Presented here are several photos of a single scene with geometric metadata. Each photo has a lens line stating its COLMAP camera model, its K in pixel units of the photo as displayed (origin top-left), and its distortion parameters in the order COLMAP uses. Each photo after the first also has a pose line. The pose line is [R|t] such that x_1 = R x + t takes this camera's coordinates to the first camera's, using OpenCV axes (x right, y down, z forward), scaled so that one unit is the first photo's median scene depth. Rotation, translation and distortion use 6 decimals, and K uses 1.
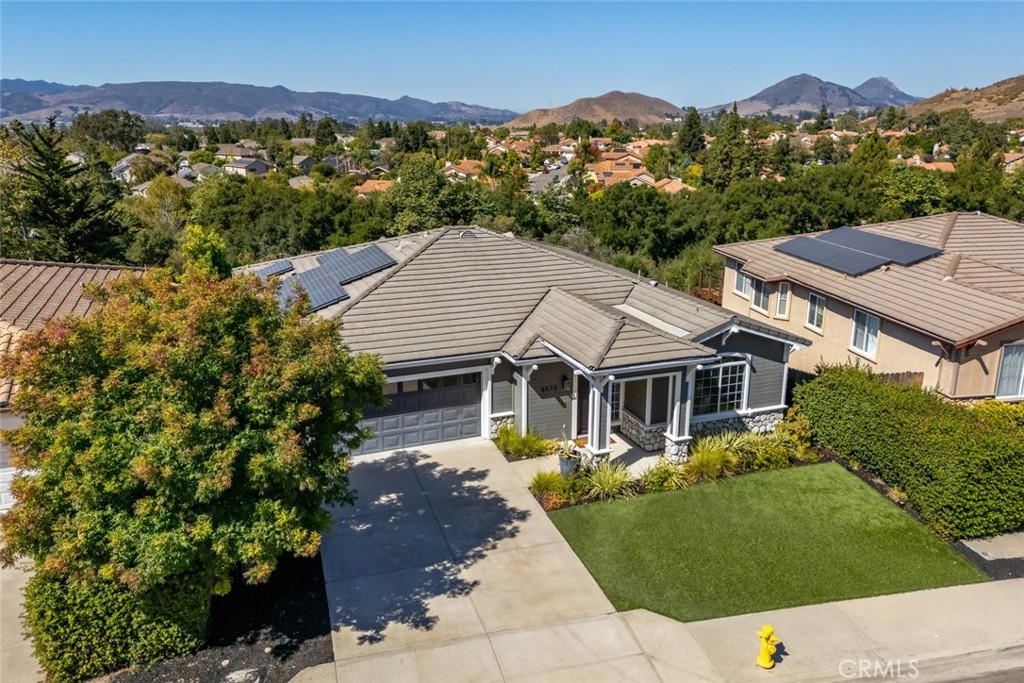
lens RADIAL K [[815.9, 0, 509.6], [0, 815.9, 328.9], [0, 0, 1]] dist [0.079534, -0.074024]
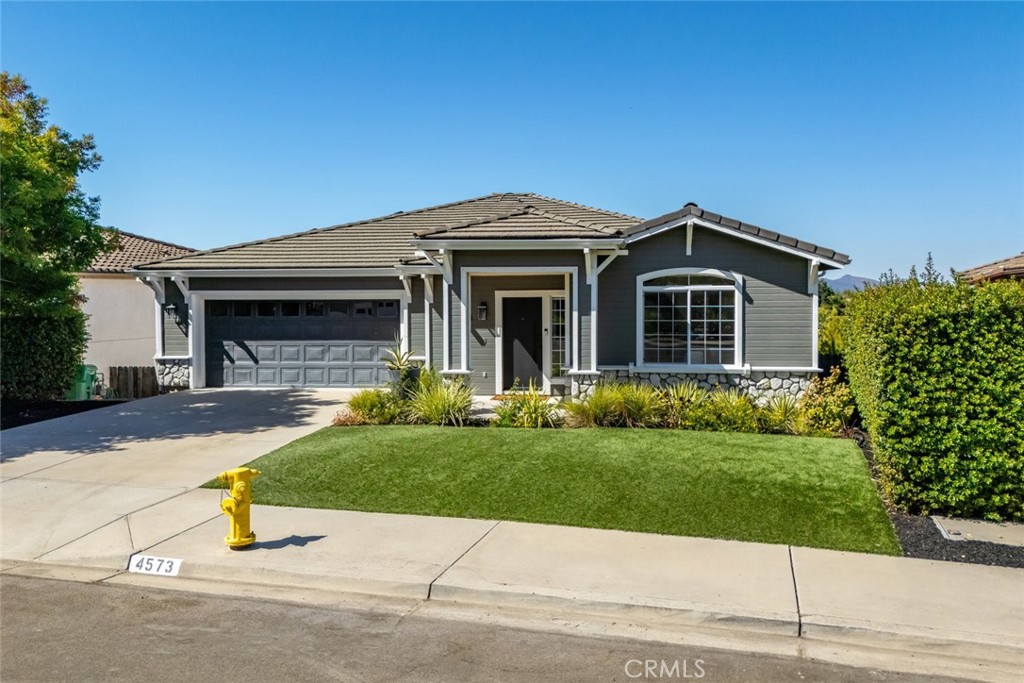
lens RADIAL K [[815.9, 0, 534.6], [0, 815.9, 335.0], [0, 0, 1]] dist [0.079534, -0.074024]
pose [[0.877129, 0.017565, -0.479934, 0.463990], [-0.123469, 0.973988, -0.190006, 0.221447], [0.464112, 0.225917, 0.856482, 0.377516]]
